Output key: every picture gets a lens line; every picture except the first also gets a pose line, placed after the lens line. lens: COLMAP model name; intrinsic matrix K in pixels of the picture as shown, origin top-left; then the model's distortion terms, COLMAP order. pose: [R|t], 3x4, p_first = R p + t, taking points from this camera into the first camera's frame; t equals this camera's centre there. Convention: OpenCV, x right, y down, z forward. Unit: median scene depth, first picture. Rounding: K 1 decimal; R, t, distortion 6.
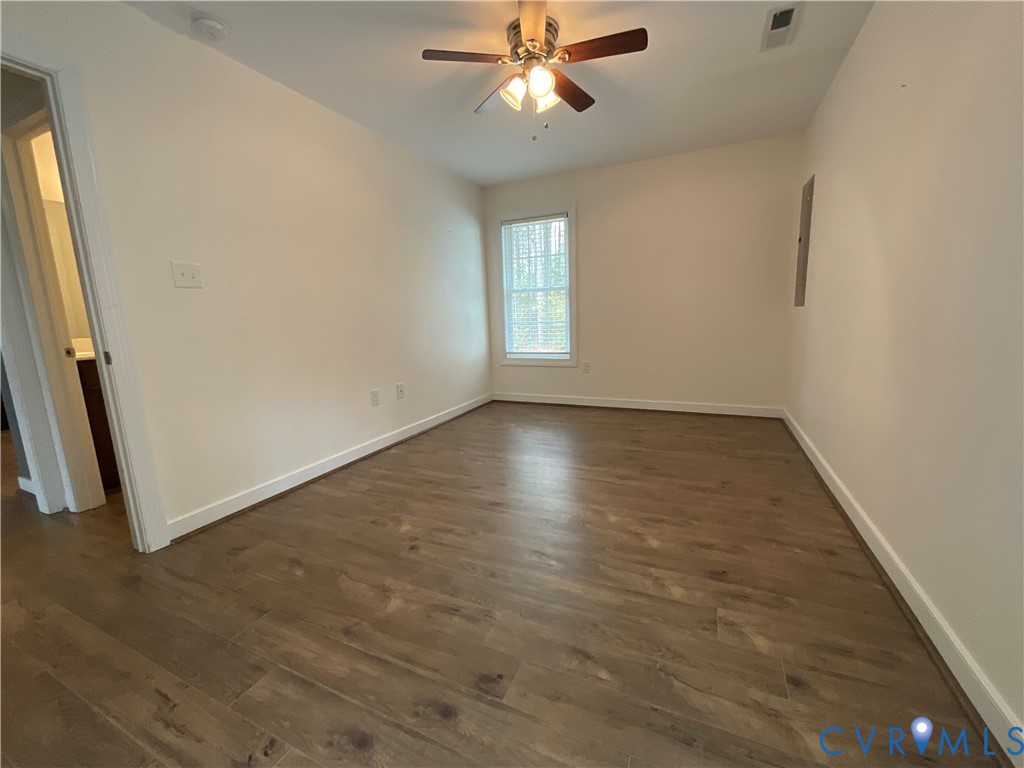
lens RADIAL K [[414.4, 0, 512.1], [0, 414.4, 381.7], [0, 0, 1]] dist [0.001071, -0.000875]
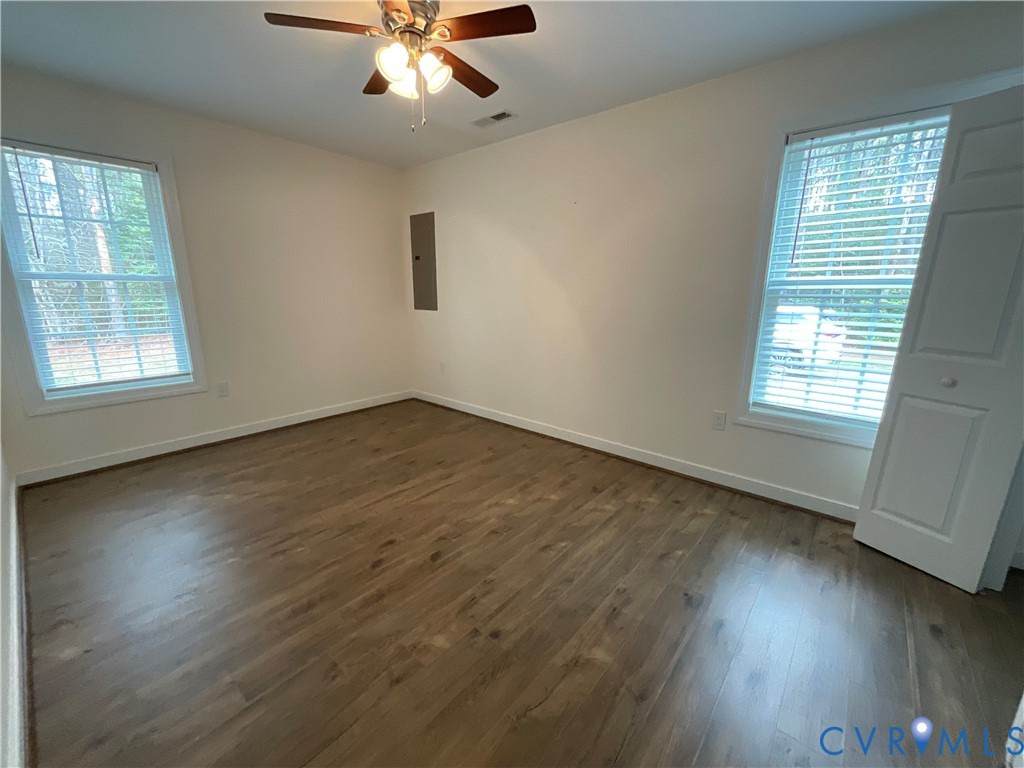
lens RADIAL K [[414.4, 0, 509.5], [0, 414.4, 382.3], [0, 0, 1]] dist [0.001071, -0.000875]
pose [[0.272025, -0.171551, 0.946875, -0.862718], [0.136306, 0.980929, 0.138562, -0.178085], [-0.952588, 0.091372, 0.290220, 0.662119]]
